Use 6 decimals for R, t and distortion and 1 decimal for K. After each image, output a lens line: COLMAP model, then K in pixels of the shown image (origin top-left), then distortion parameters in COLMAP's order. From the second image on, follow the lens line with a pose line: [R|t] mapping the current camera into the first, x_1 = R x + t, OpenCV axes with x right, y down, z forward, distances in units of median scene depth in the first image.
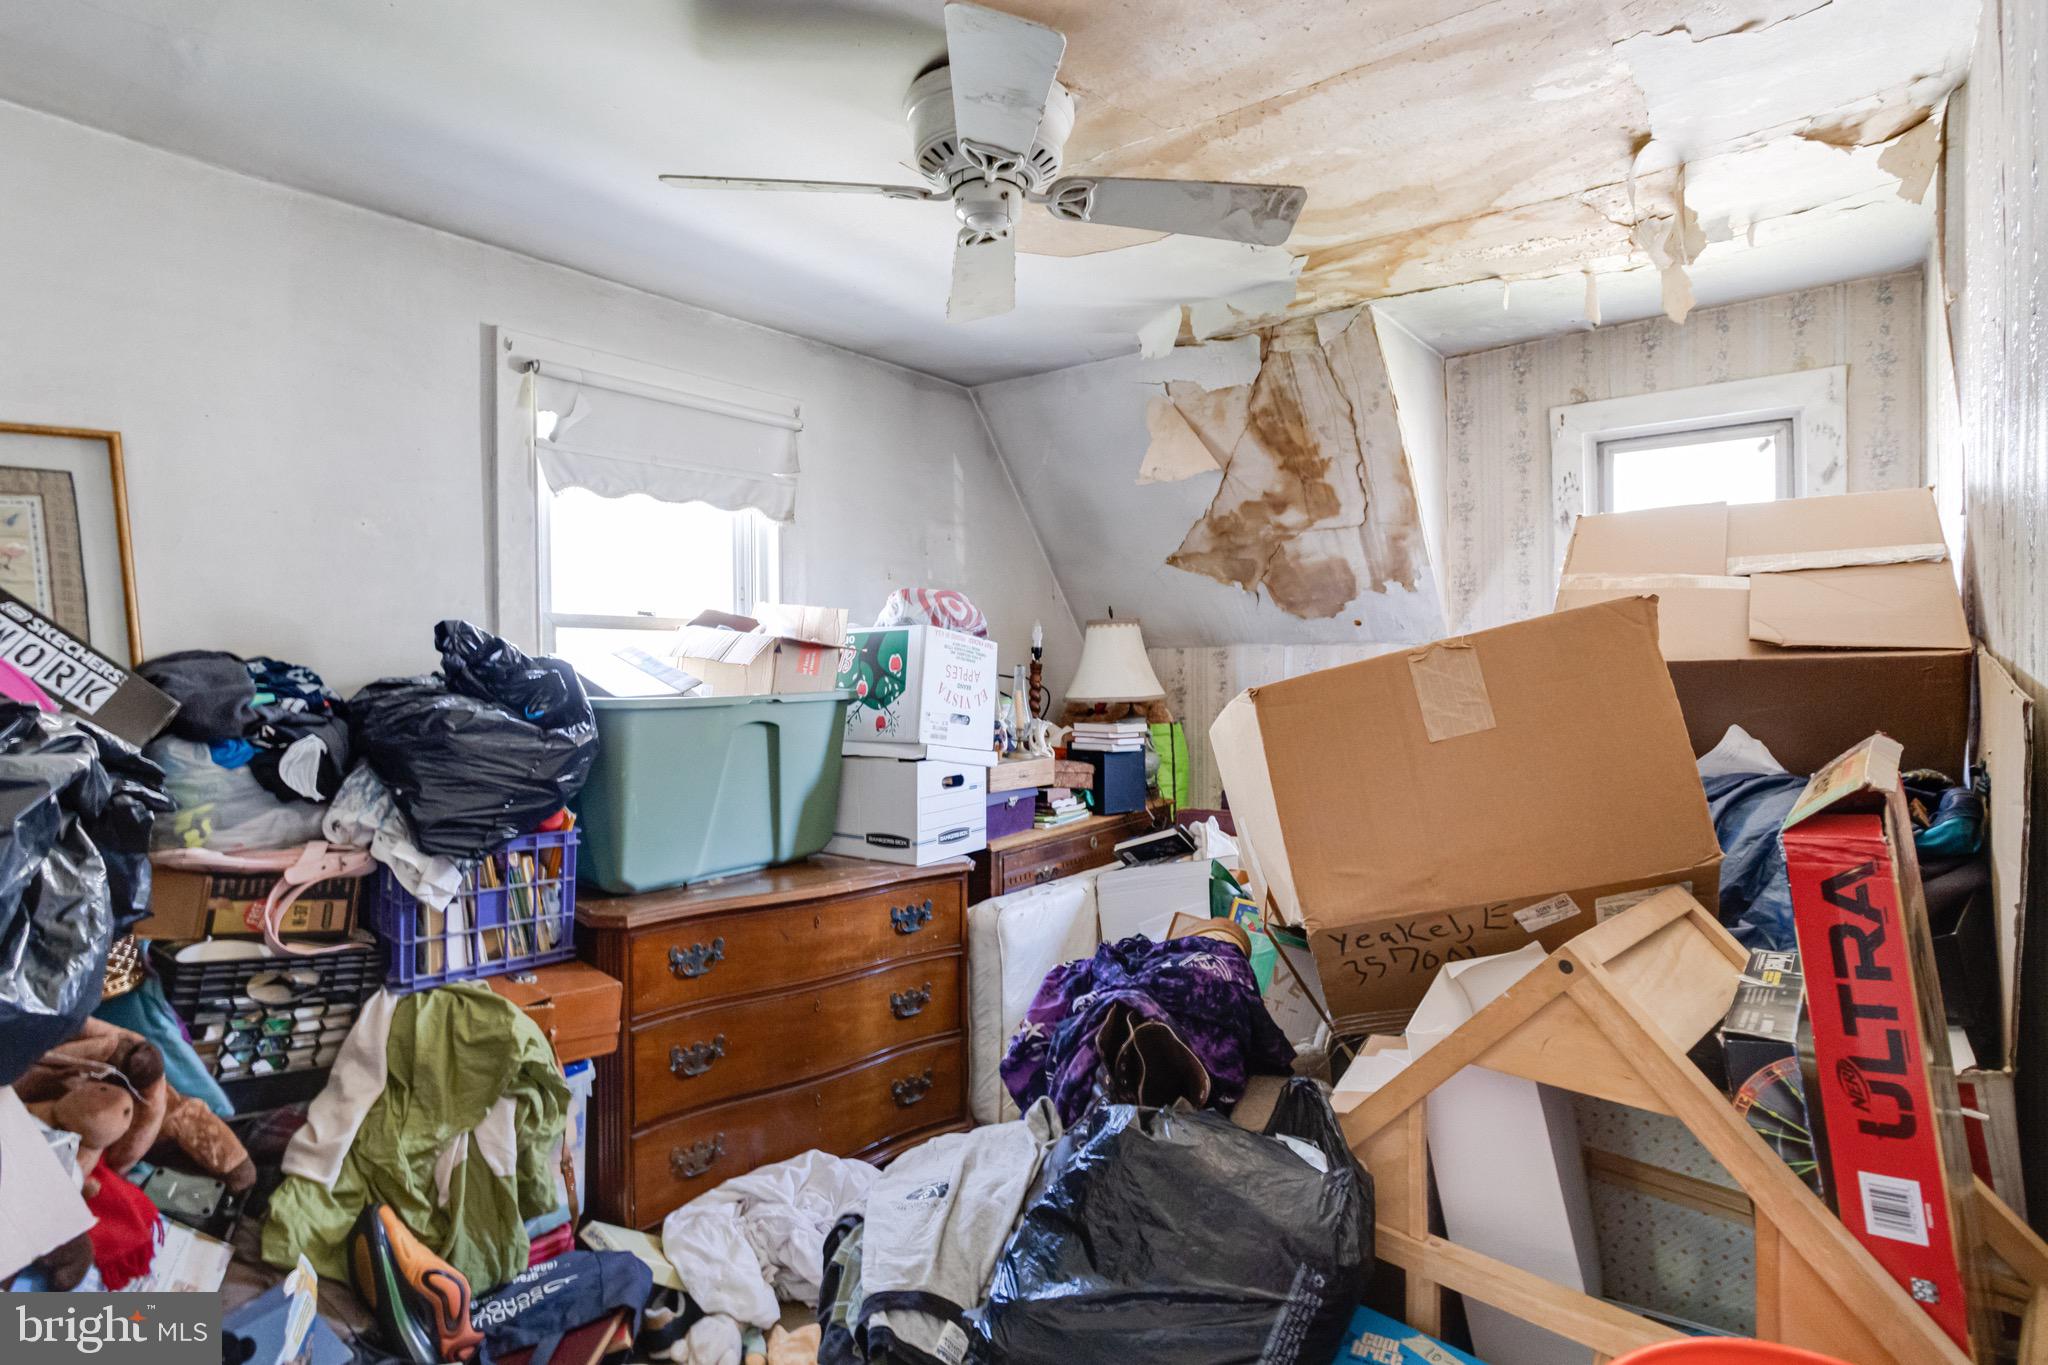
lens RADIAL K [[1062.5, 0, 1049.8], [0, 1062.5, 732.9], [0, 0, 1]] dist [-0.000070, 0.001677]
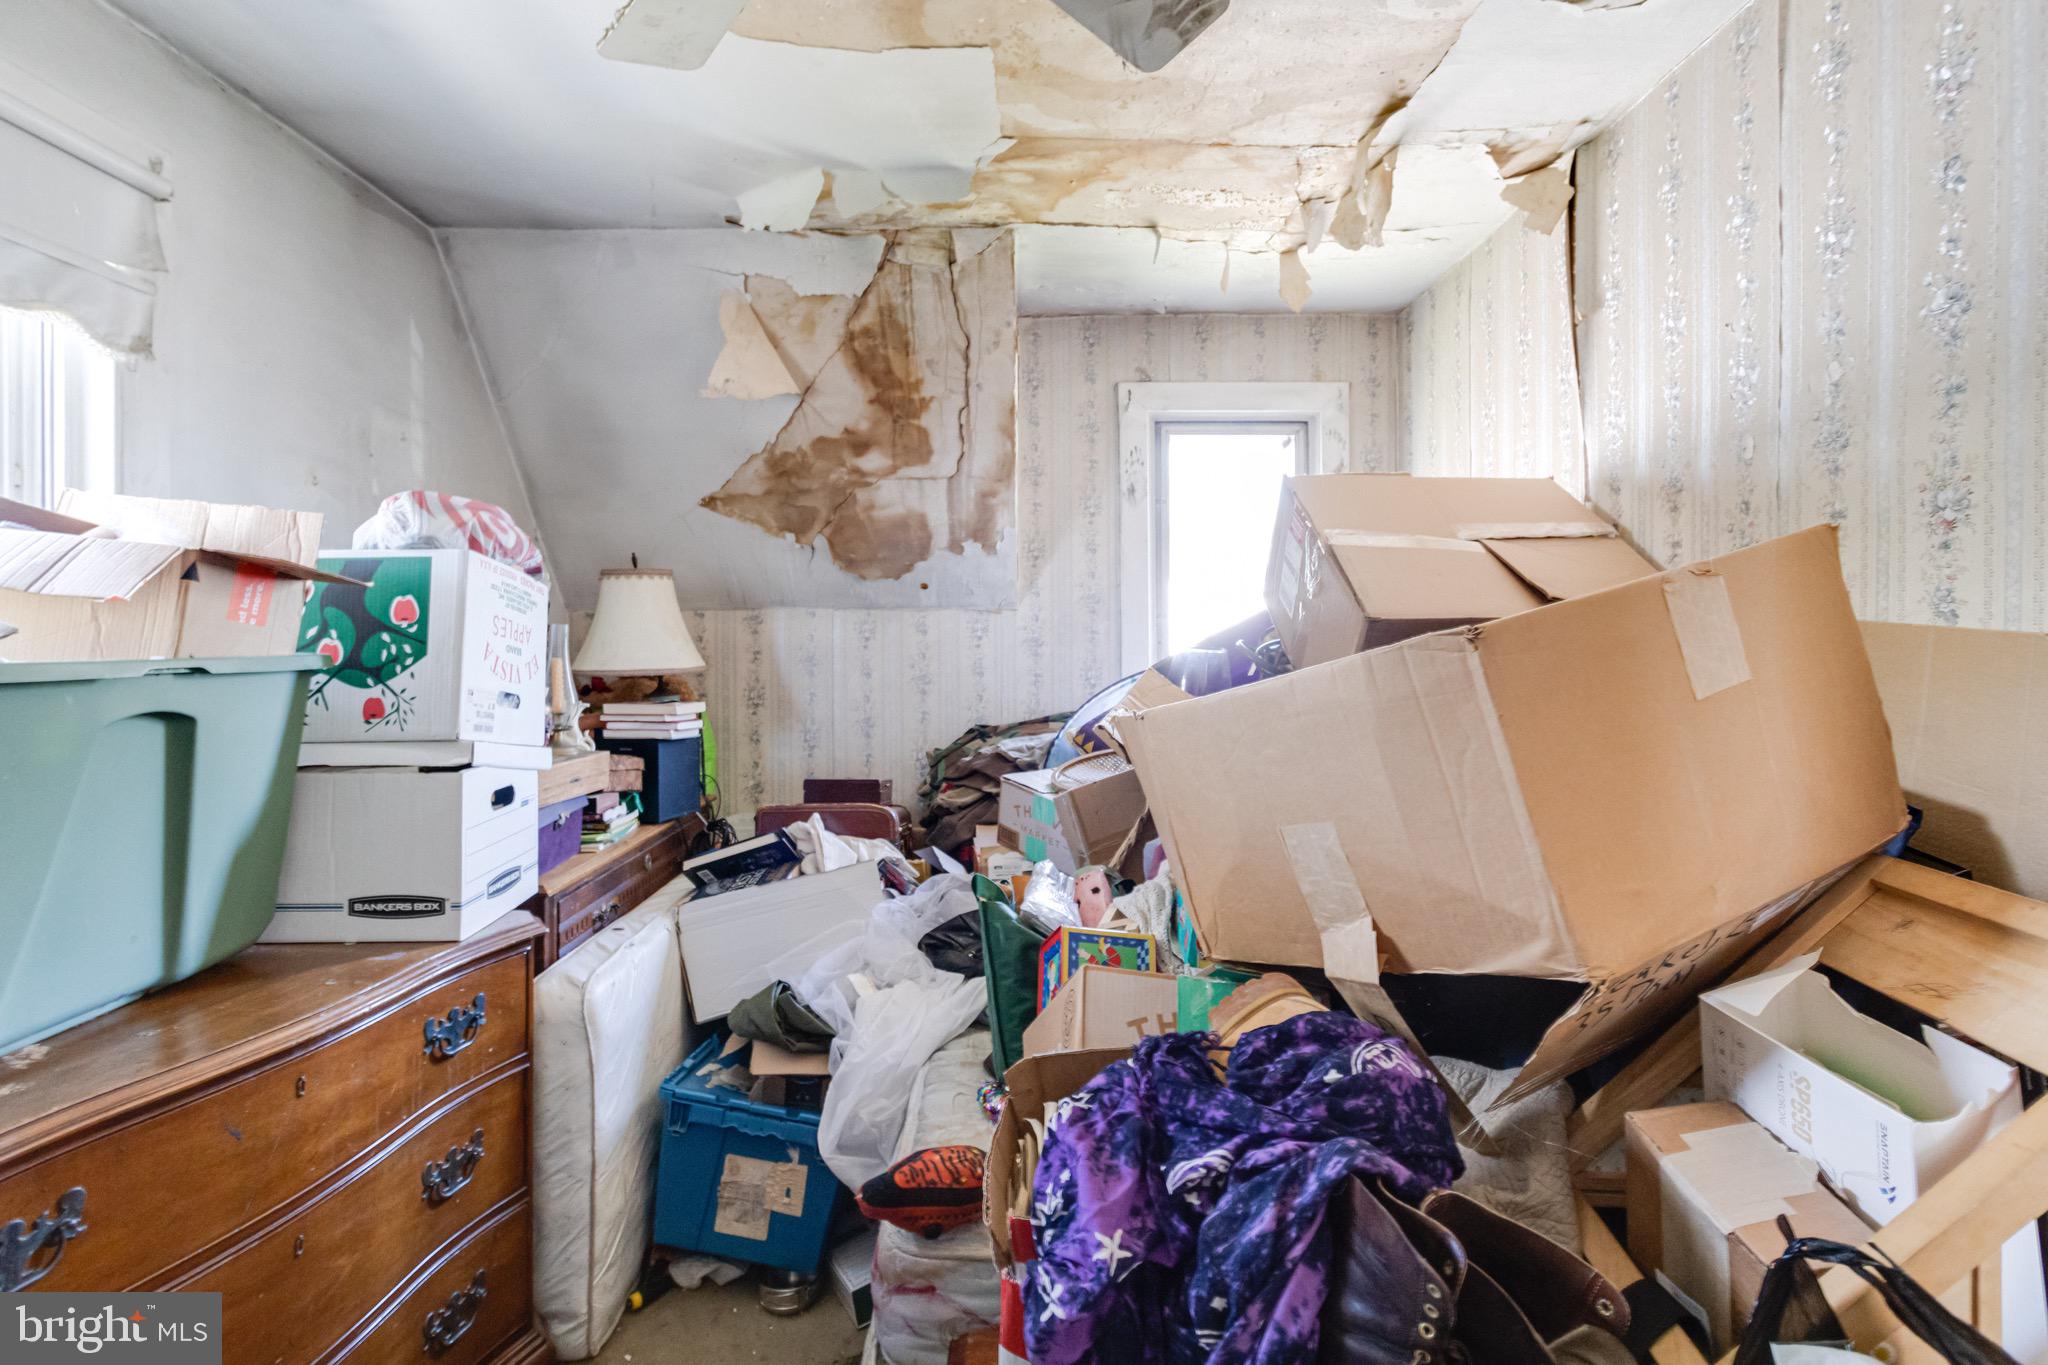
lens RADIAL K [[987.2, 0, 1016.8], [0, 987.2, 675.9], [0, 0, 1]] dist [-0.042993, 0.026689]
pose [[0.799269, -0.011006, 0.600873, -0.177702], [0.032372, 0.999169, -0.024759, -0.002653], [-0.600101, 0.039241, 0.798961, 0.307418]]
